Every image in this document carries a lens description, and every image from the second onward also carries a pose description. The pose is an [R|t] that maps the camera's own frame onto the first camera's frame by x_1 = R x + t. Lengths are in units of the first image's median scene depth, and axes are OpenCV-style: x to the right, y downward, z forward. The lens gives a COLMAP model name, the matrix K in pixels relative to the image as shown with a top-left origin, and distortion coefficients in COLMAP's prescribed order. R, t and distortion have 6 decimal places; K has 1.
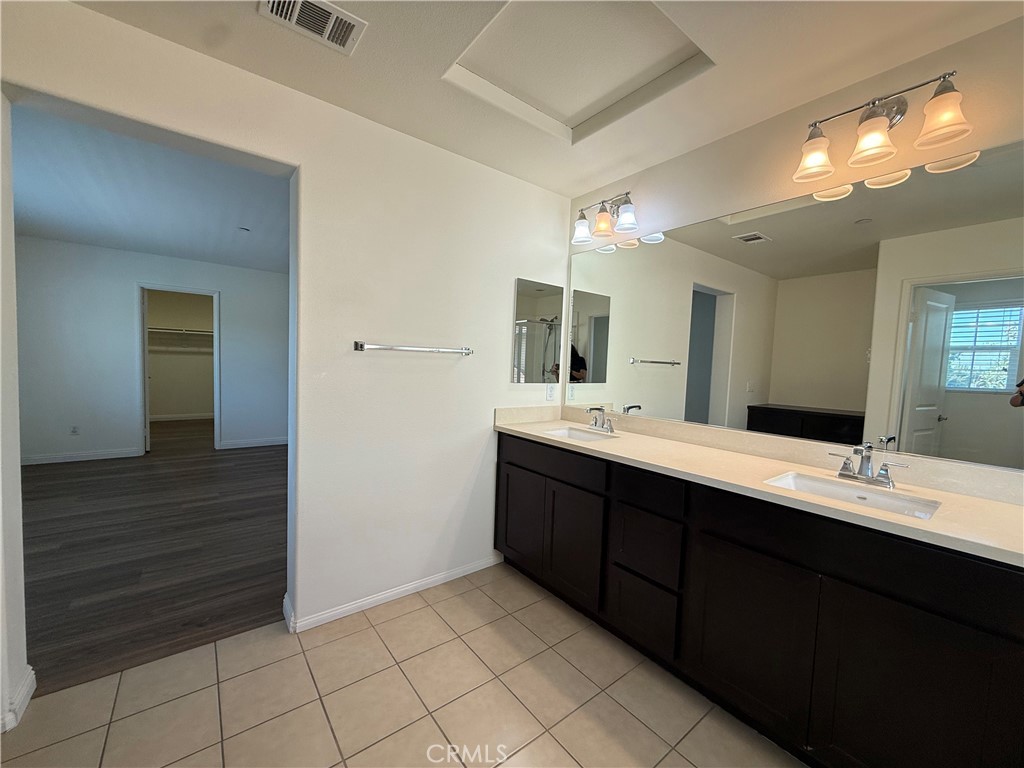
lens RADIAL K [[404.7, 0, 508.8], [0, 404.7, 383.7], [0, 0, 1]] dist [-0.000552, 0.000250]
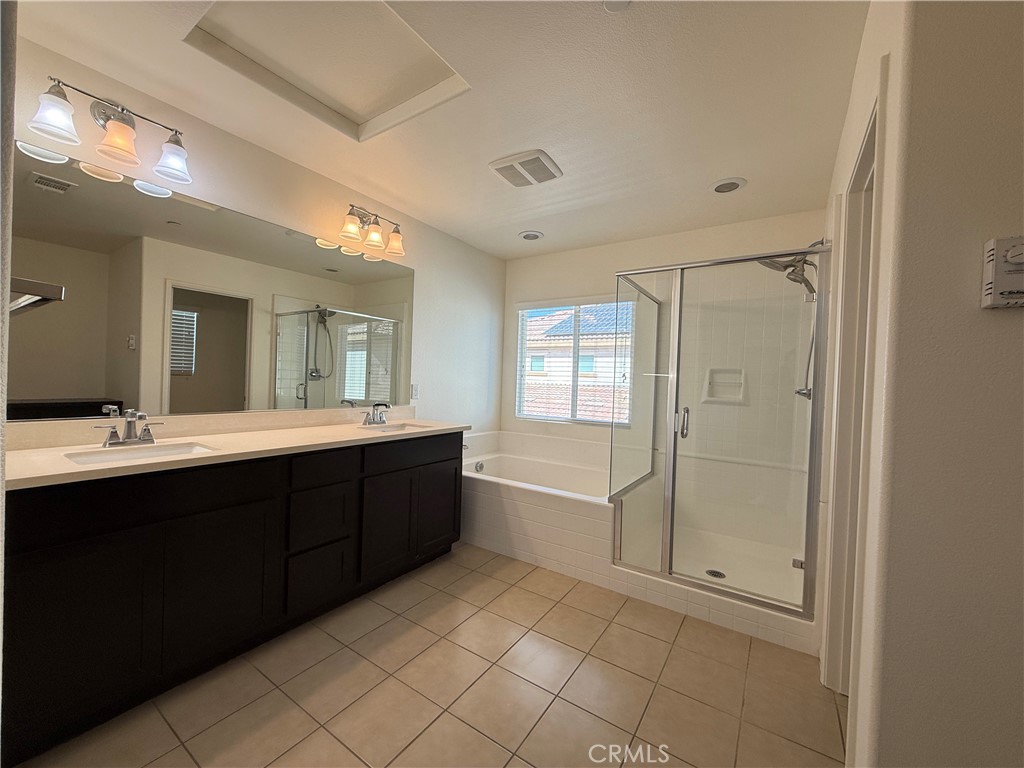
lens RADIAL K [[404.7, 0, 508.8], [0, 404.7, 383.7], [0, 0, 1]] dist [-0.000552, 0.000250]
pose [[-0.317693, -0.050332, 0.946857, -2.174243], [0.002565, 0.998541, 0.053940, -0.085016], [-0.948190, 0.019565, -0.317100, 2.091326]]
